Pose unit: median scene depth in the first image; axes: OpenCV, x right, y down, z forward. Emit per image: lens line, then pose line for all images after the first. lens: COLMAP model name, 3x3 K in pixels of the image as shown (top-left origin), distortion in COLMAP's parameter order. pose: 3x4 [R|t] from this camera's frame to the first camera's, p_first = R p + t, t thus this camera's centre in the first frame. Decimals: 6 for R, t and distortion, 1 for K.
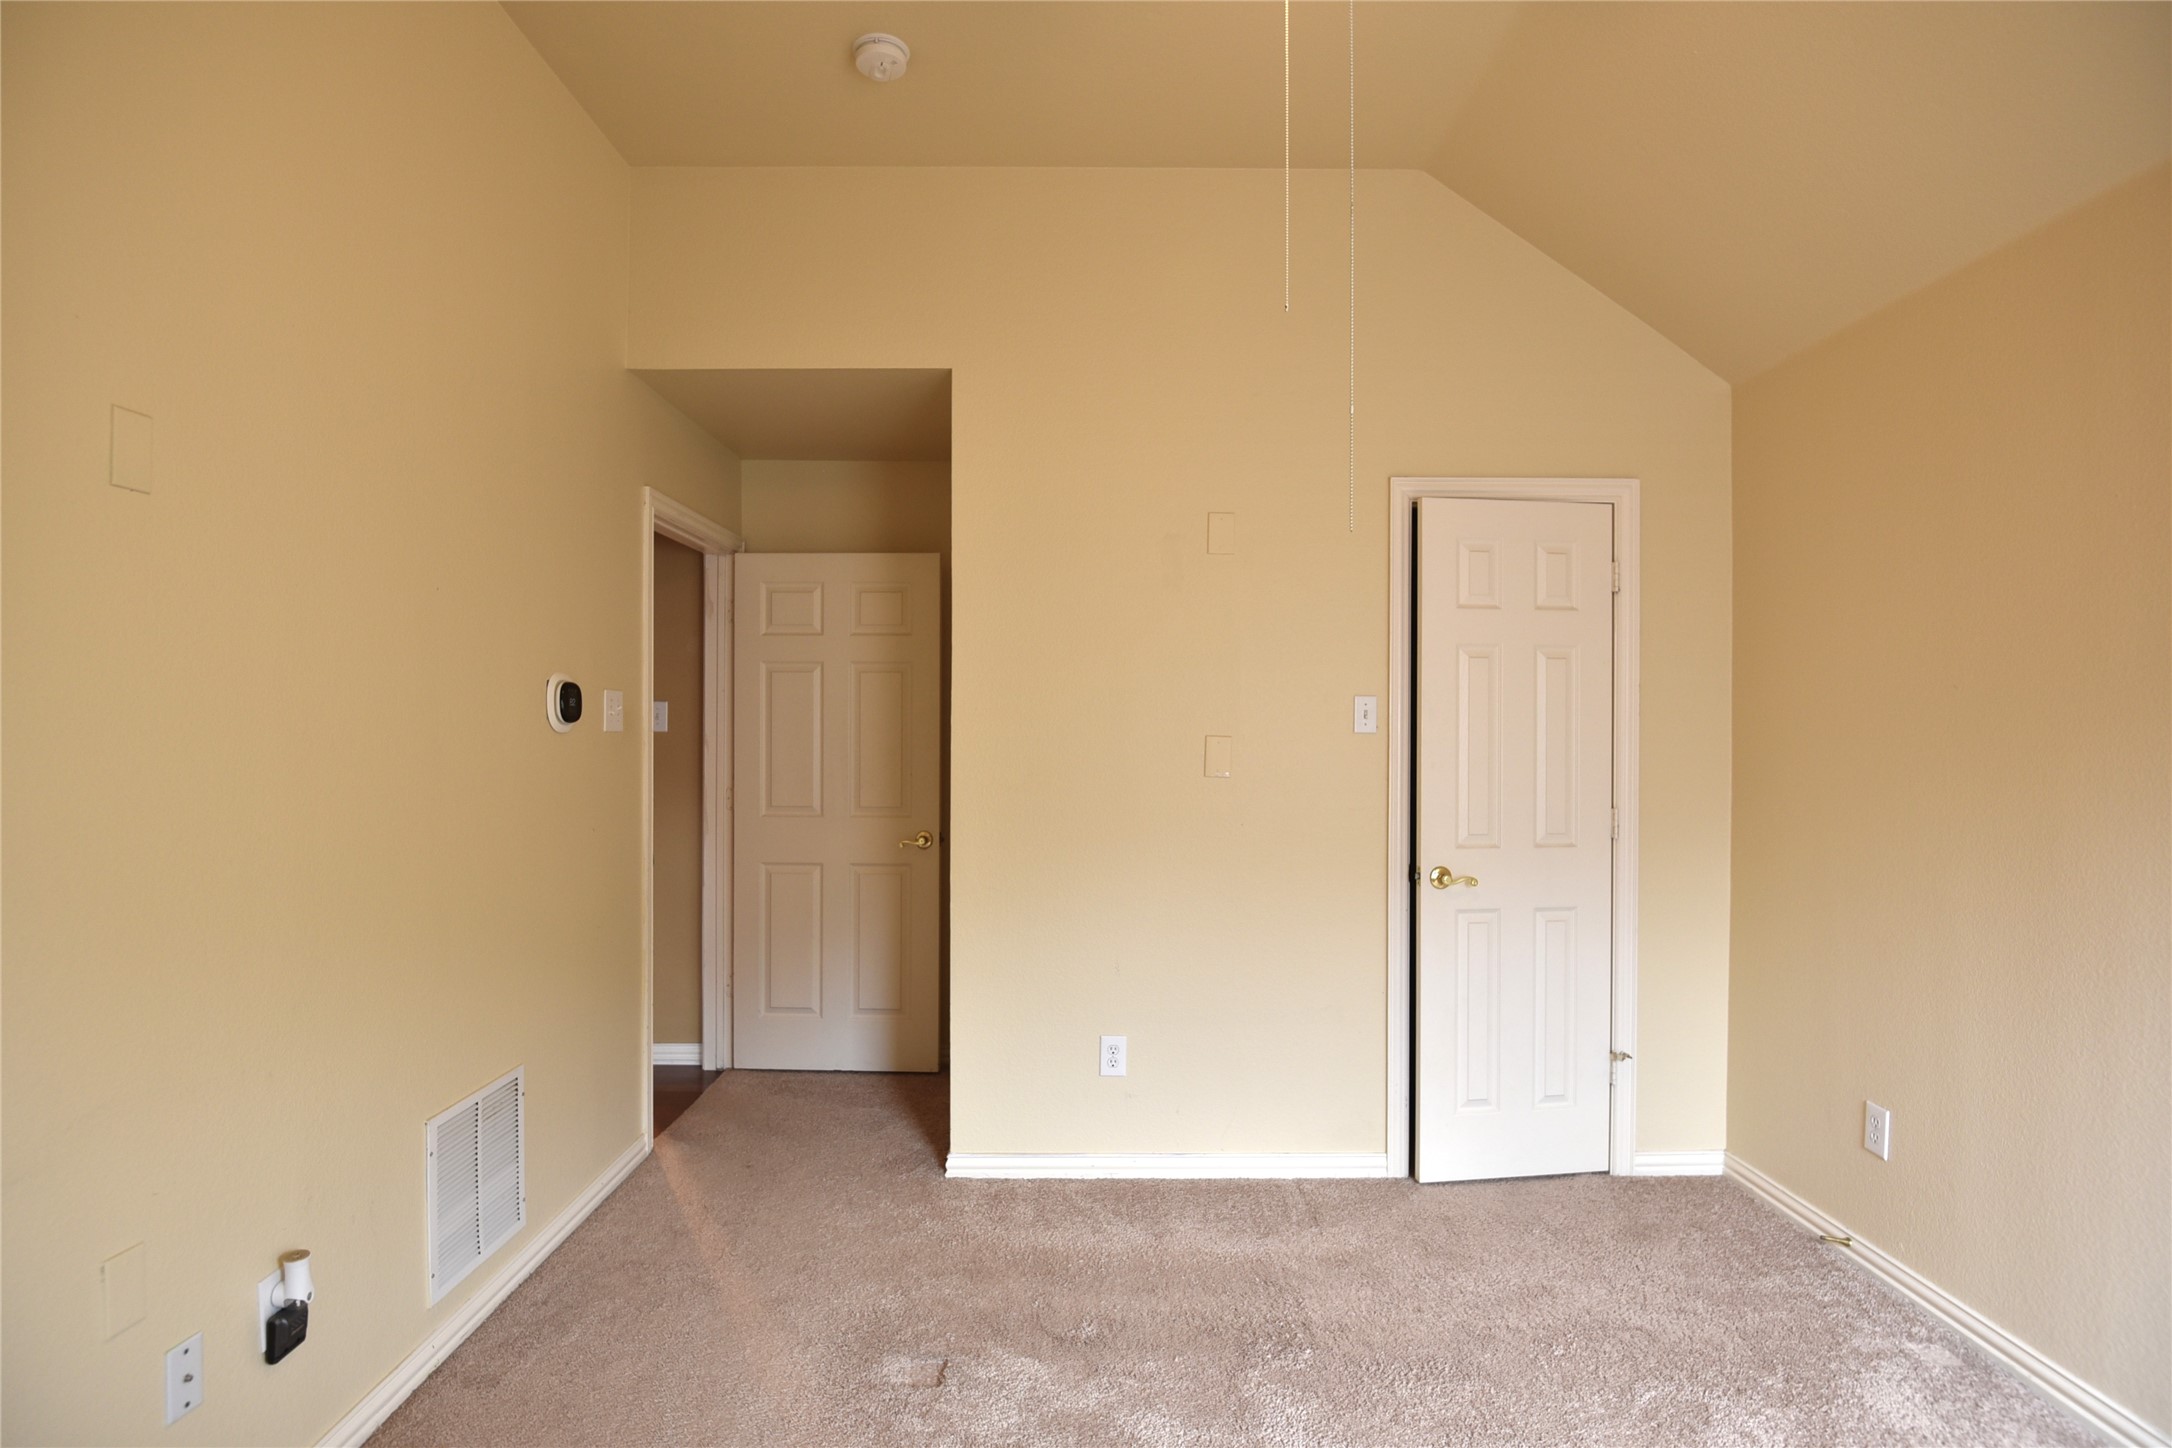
lens RADIAL K [[1116.6, 0, 1080.2], [0, 1116.6, 737.0], [0, 0, 1]] dist [0.017575, -0.046019]
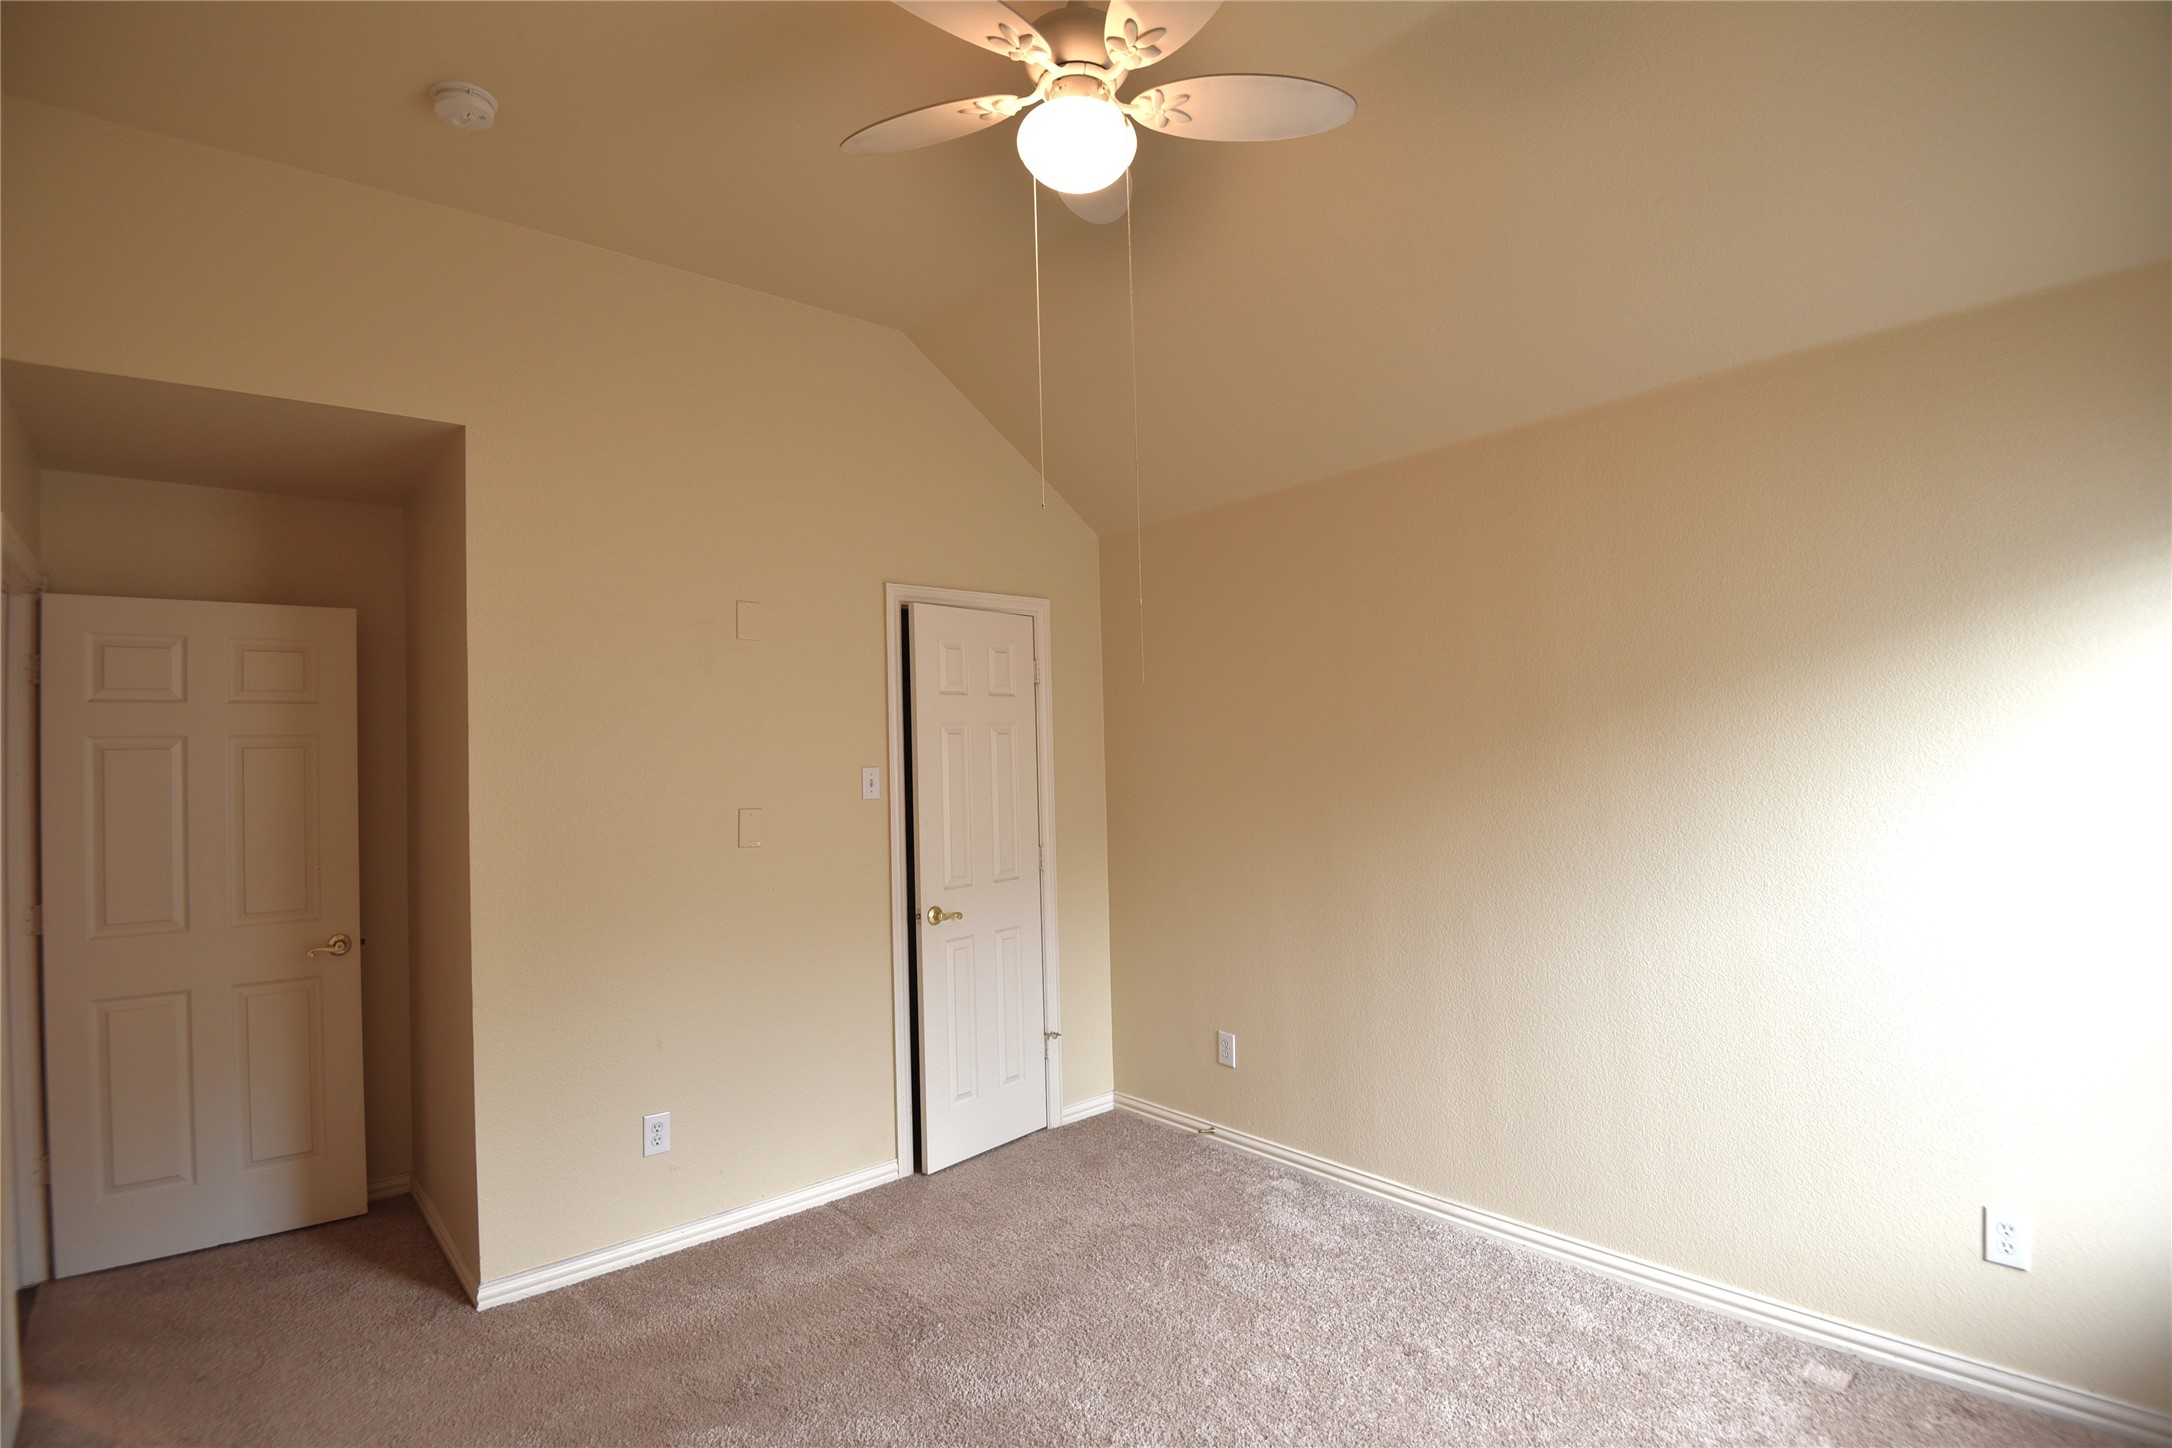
lens RADIAL K [[1111.6, 0, 1077.6], [0, 1111.6, 730.7], [0, 0, 1]] dist [0.002869, -0.030305]
pose [[0.745304, -0.009184, 0.666661, -0.360770], [0.032873, 0.999195, -0.022987, -0.041698], [-0.665914, 0.039047, 0.745006, -0.007358]]
